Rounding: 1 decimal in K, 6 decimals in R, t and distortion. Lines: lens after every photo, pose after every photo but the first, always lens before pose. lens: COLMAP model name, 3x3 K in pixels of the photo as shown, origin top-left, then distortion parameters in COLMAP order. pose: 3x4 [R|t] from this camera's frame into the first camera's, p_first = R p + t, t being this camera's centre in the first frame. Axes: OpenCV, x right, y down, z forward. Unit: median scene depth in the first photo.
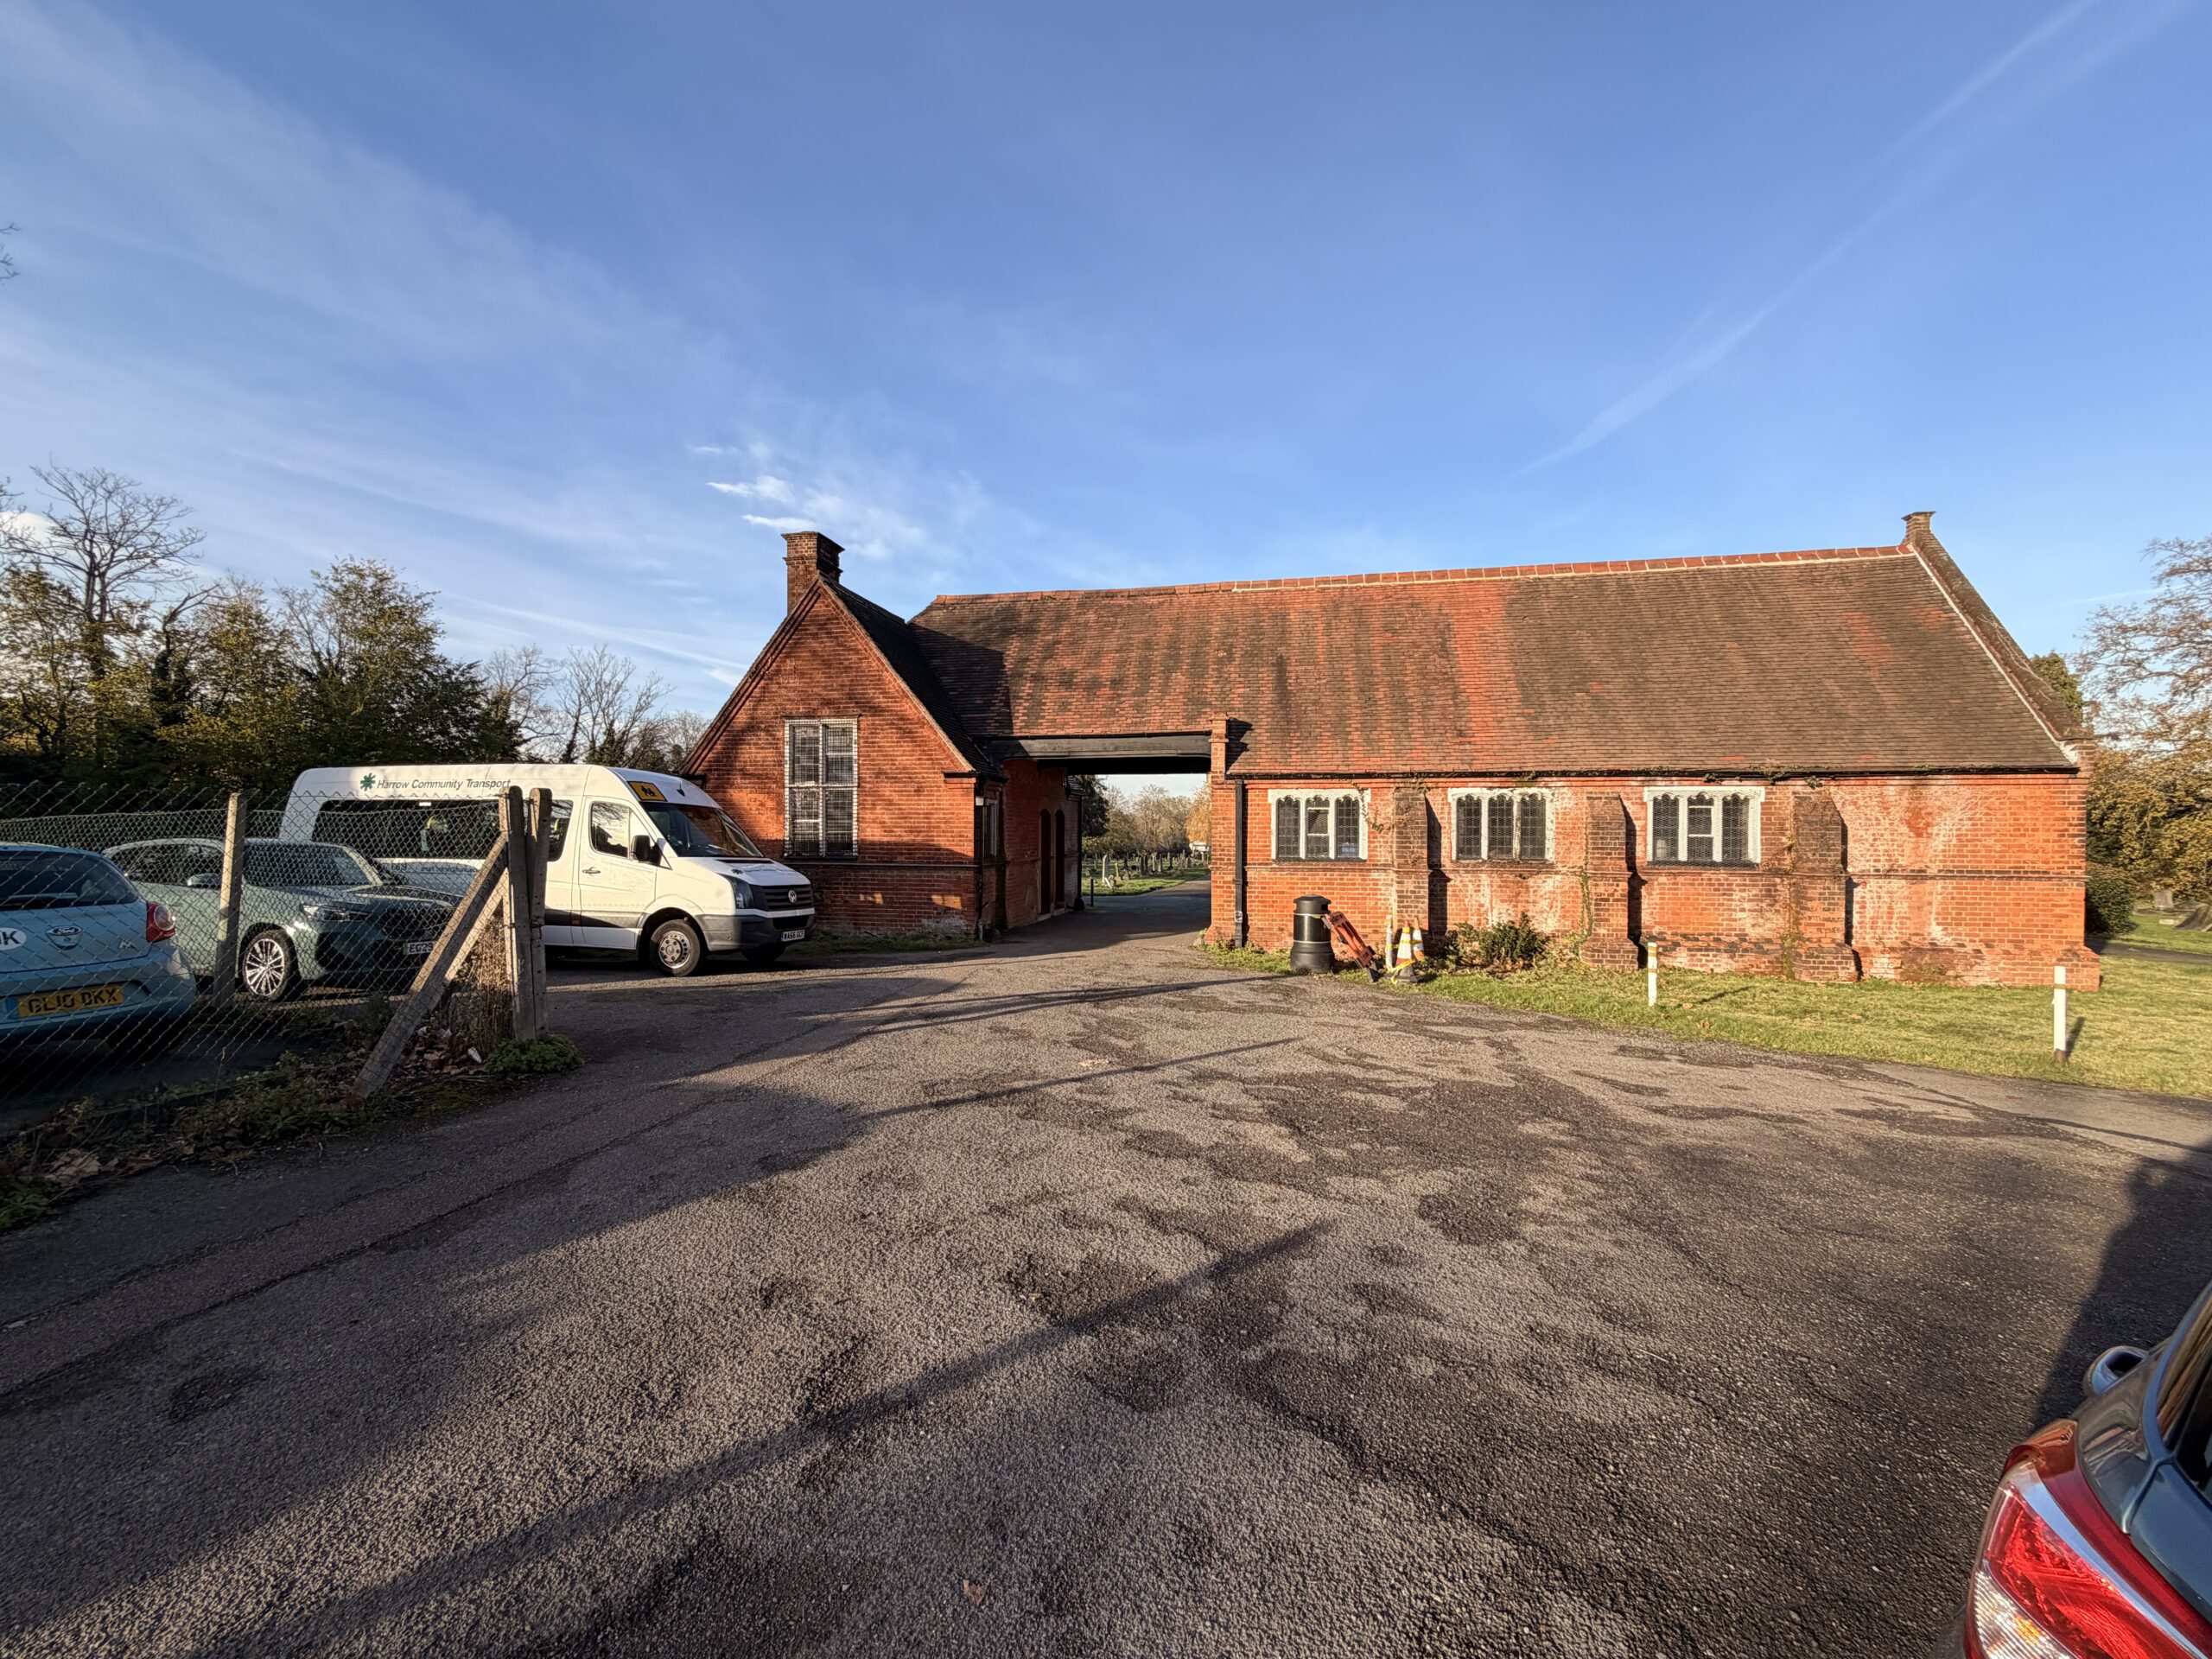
lens RADIAL K [[893.9, 0, 1106.0], [0, 893.9, 829.5], [0, 0, 1]] dist [0.001406, -0.000111]
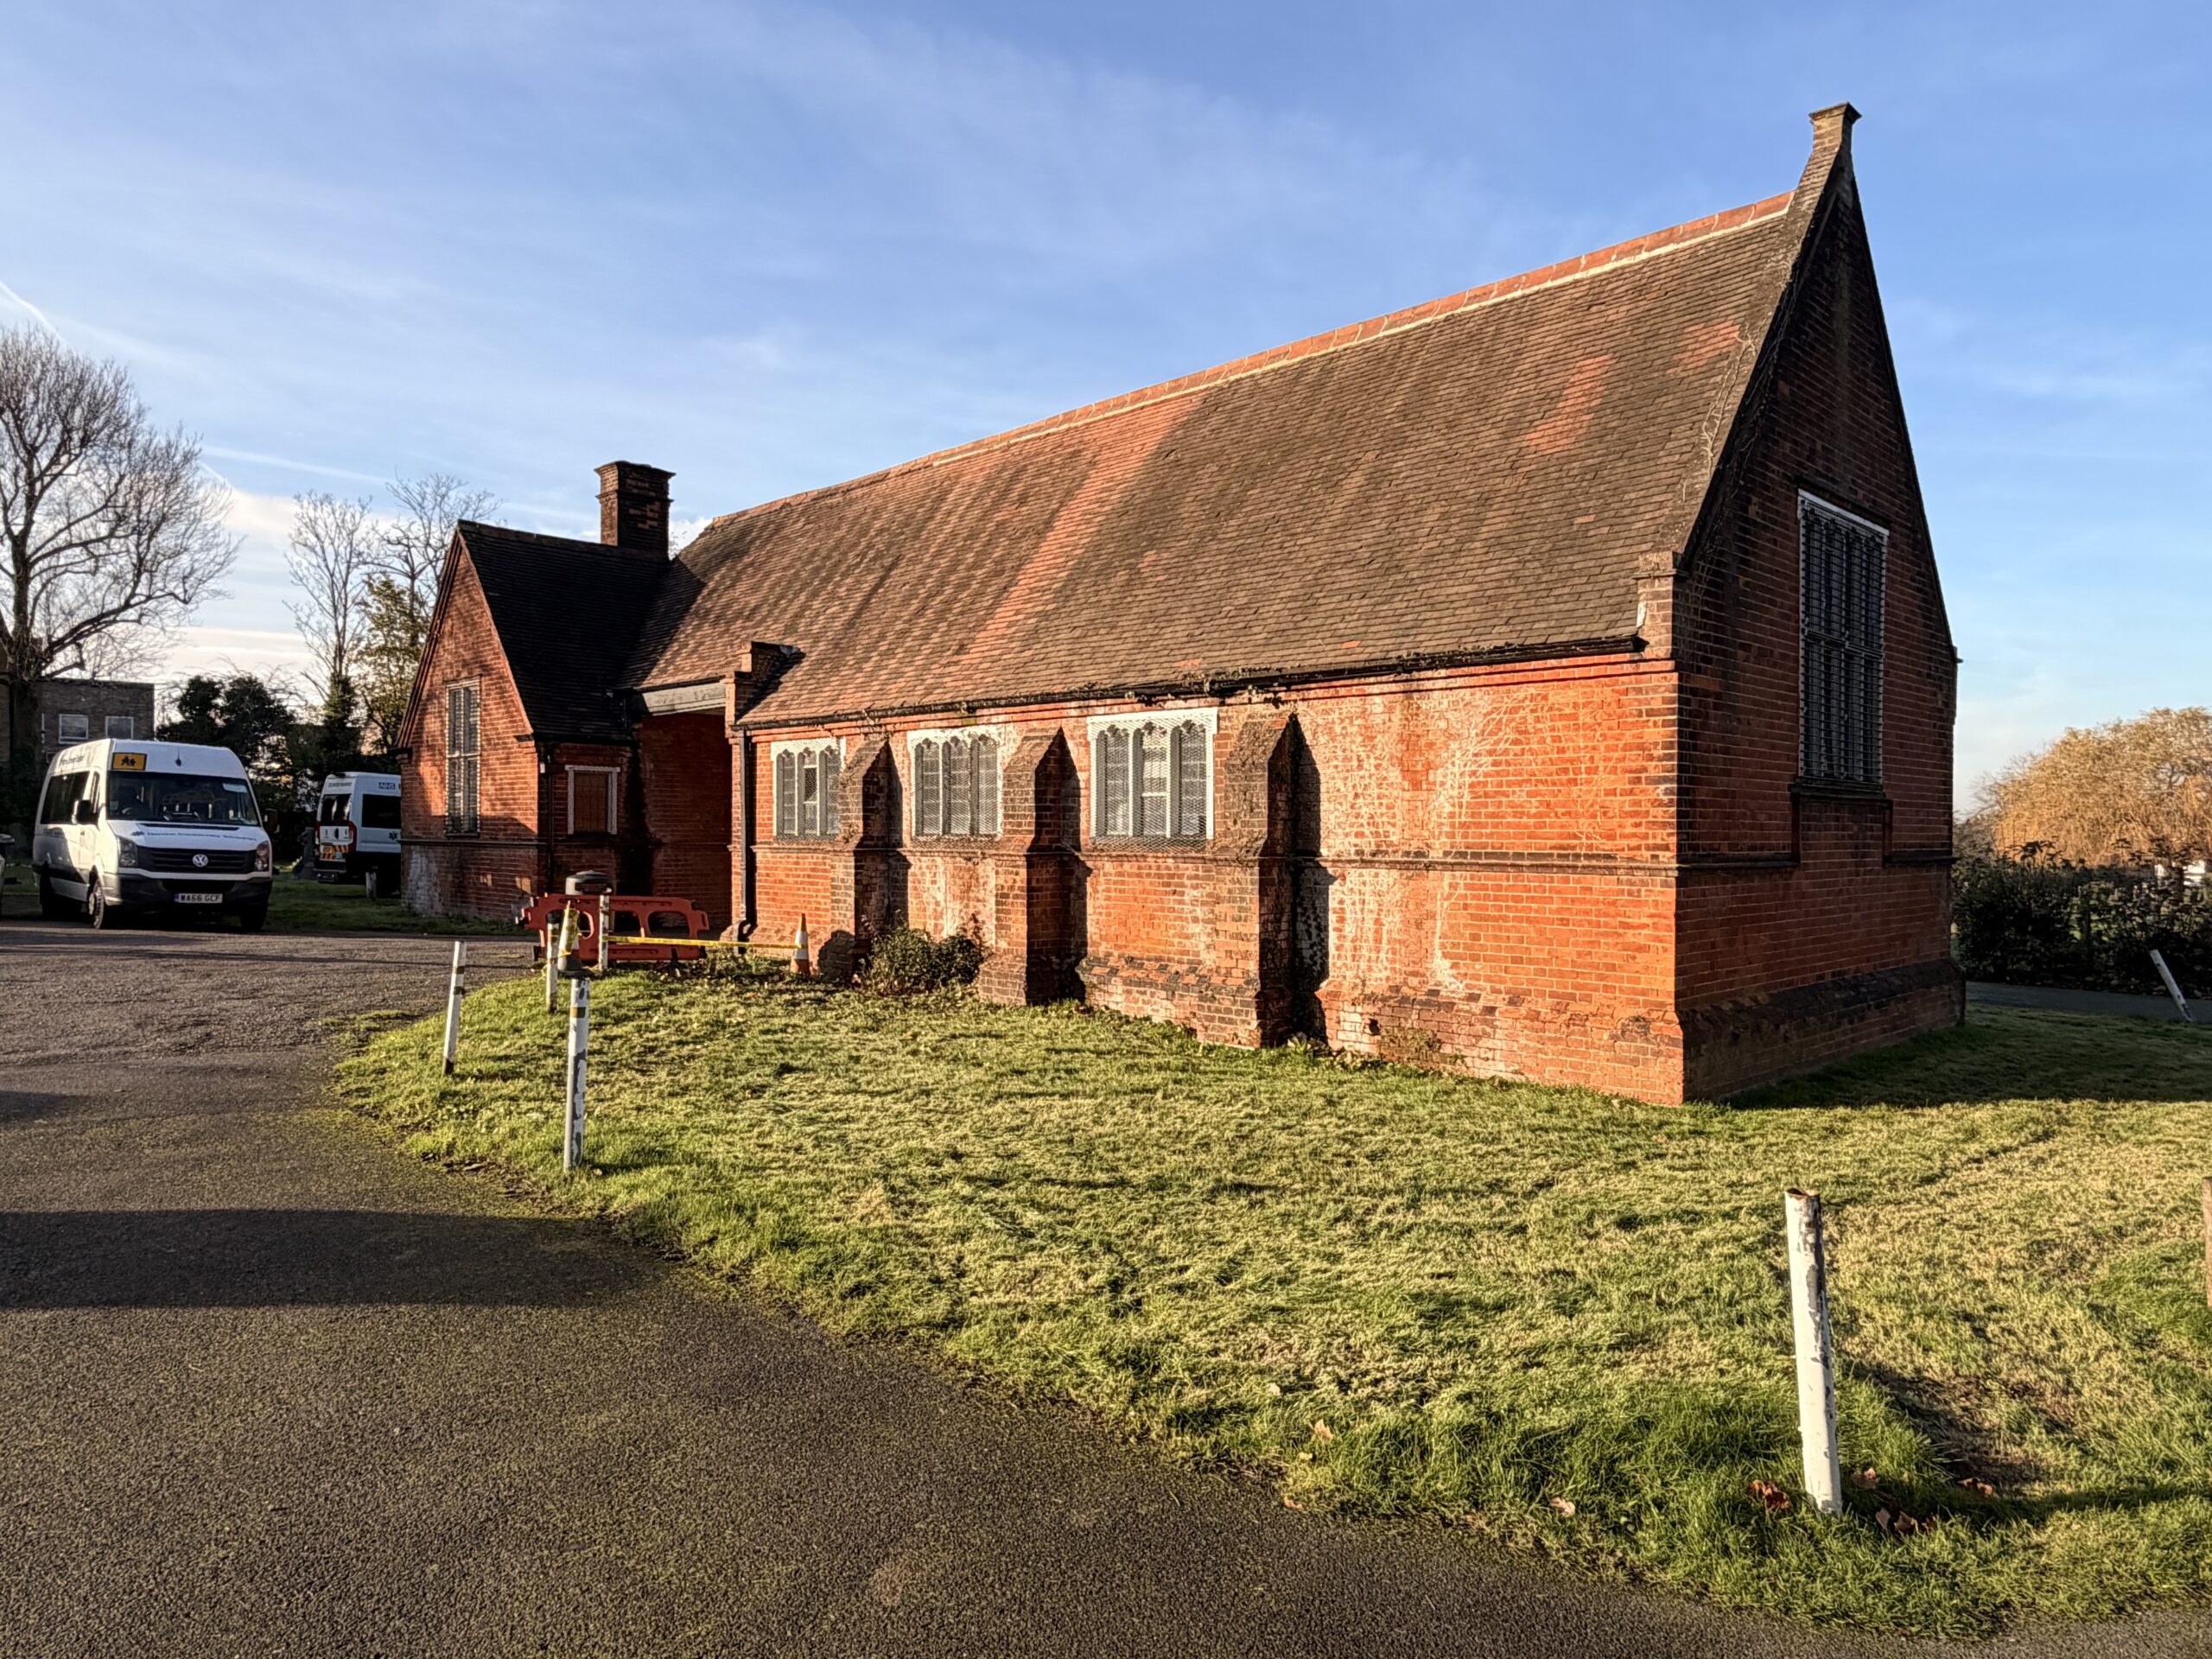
lens RADIAL K [[1418.4, 0, 1106.0], [0, 1418.4, 829.5], [0, 0, 1]] dist [-0.004380, -0.000812]
pose [[0.830457, 0.000821, -0.557082, 1.205053], [-0.004740, 0.999973, -0.005592, 0.037119], [0.557062, 0.007284, 0.830439, 0.198225]]
